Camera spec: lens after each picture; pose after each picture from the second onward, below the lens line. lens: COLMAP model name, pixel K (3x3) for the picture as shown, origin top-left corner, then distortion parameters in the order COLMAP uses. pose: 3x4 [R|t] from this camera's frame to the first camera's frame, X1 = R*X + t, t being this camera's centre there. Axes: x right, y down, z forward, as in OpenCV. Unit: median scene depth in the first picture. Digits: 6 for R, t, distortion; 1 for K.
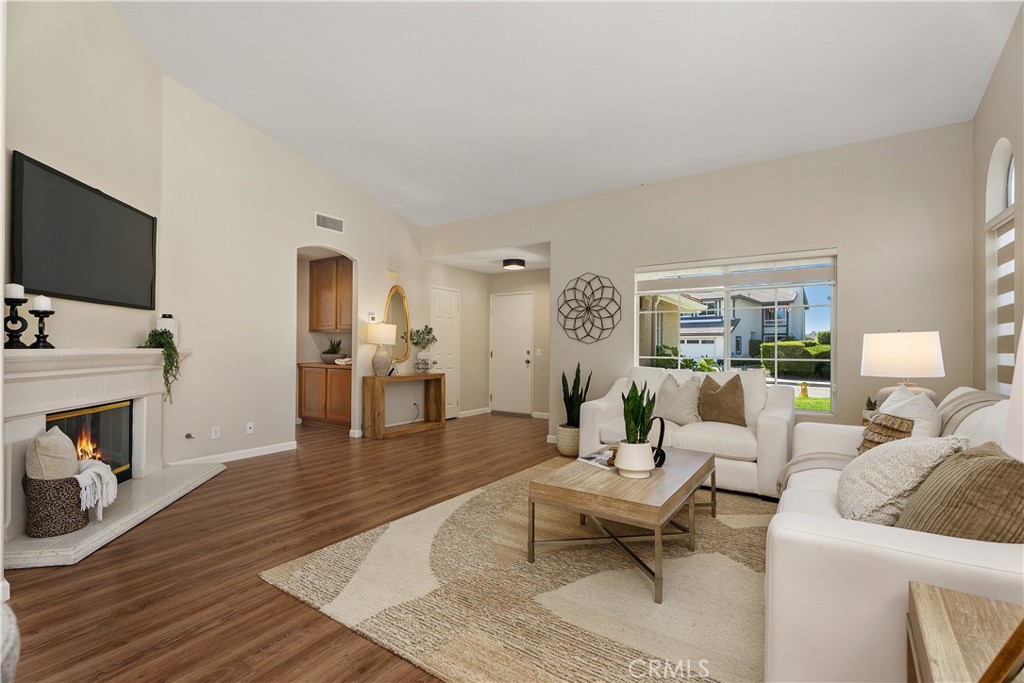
lens RADIAL K [[457.9, 0, 490.1], [0, 457.9, 336.3], [0, 0, 1]] dist [-0.010470, -0.000381]
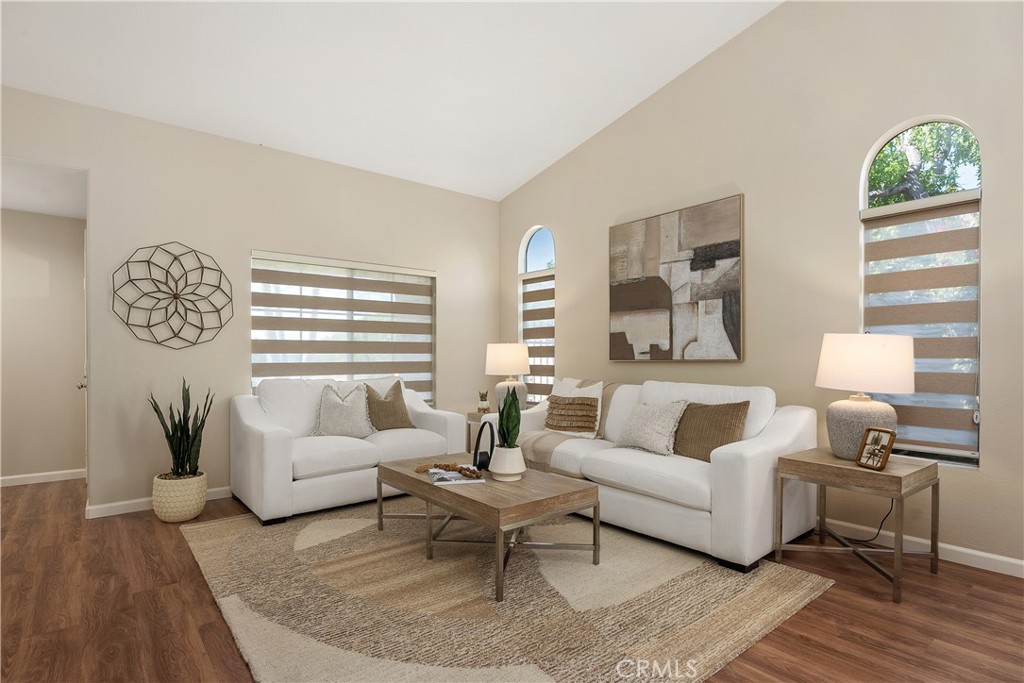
lens RADIAL K [[528.8, 0, 510.5], [0, 528.8, 351.5], [0, 0, 1]] dist [-0.010397, 0.000220]
pose [[0.249947, 0.004094, 0.968251, -0.414416], [-0.022563, 0.999744, 0.001597, 0.007713], [-0.967997, -0.022246, 0.249975, 0.347687]]
